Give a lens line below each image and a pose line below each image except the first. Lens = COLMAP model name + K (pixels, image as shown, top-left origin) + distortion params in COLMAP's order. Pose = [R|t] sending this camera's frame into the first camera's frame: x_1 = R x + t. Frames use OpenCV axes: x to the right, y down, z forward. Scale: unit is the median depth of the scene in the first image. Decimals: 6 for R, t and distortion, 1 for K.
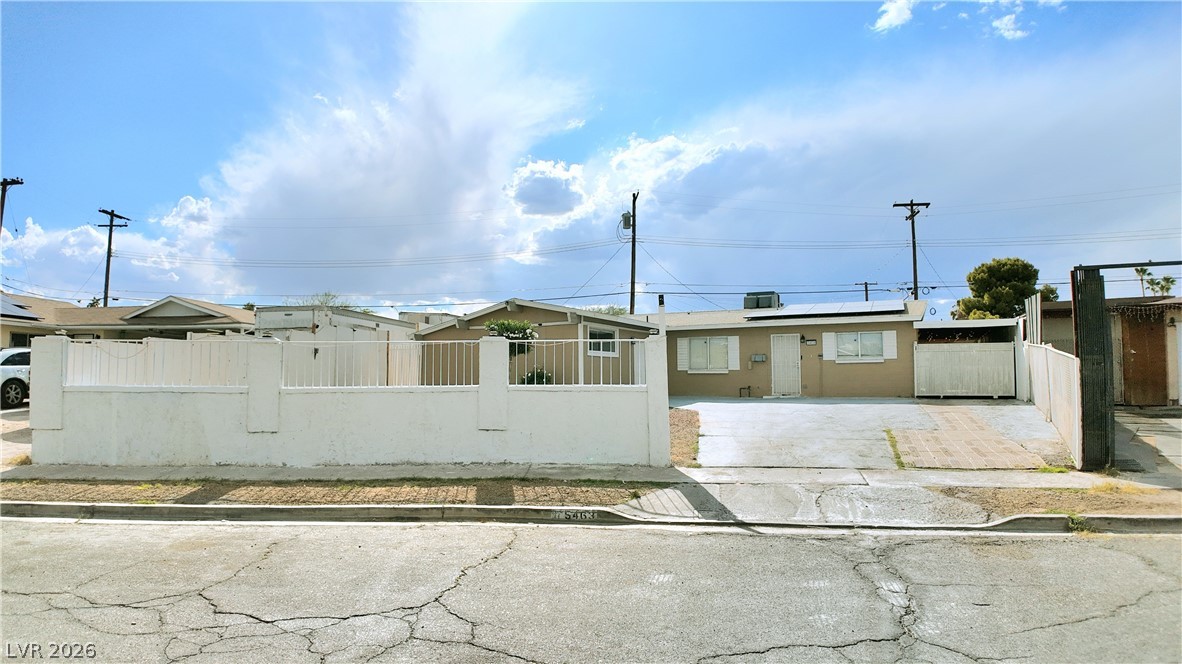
lens RADIAL K [[682.4, 0, 553.2], [0, 682.4, 329.3], [0, 0, 1]] dist [-0.109960, -0.002265]
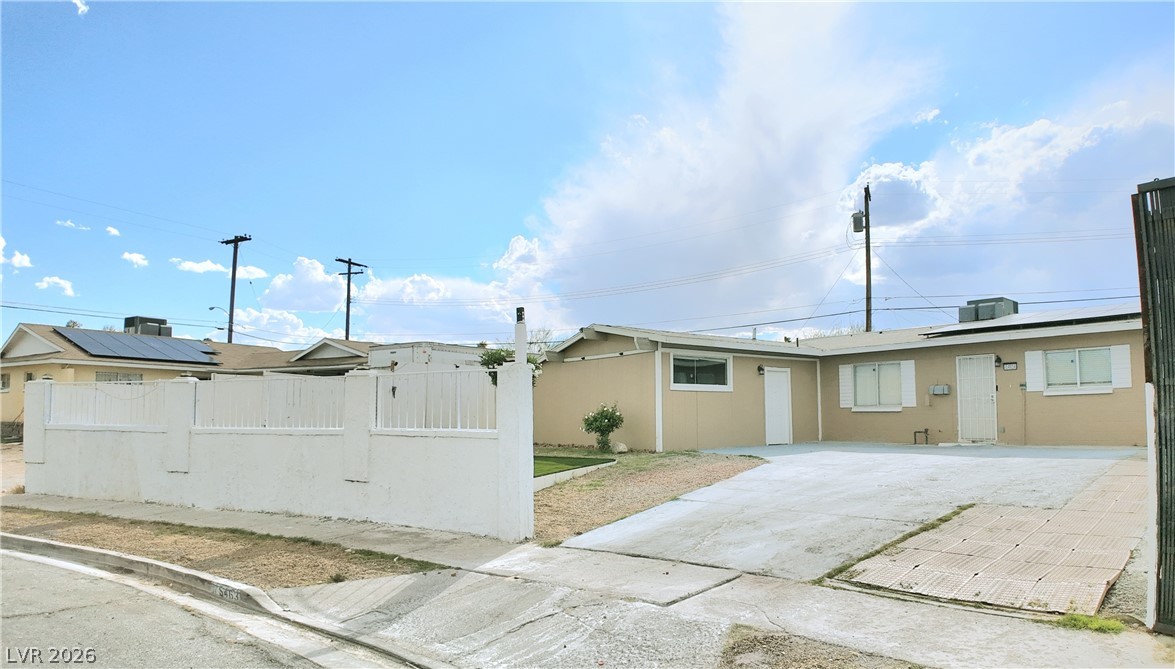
lens RADIAL K [[742.2, 0, 585.9], [0, 742.2, 357.4], [0, 0, 1]] dist [-0.122458, 0.000291]
pose [[0.909745, -0.032544, -0.413891, 0.160453], [0.029298, 0.999470, -0.014189, 0.004269], [0.414134, 0.000783, 0.910216, 0.079518]]
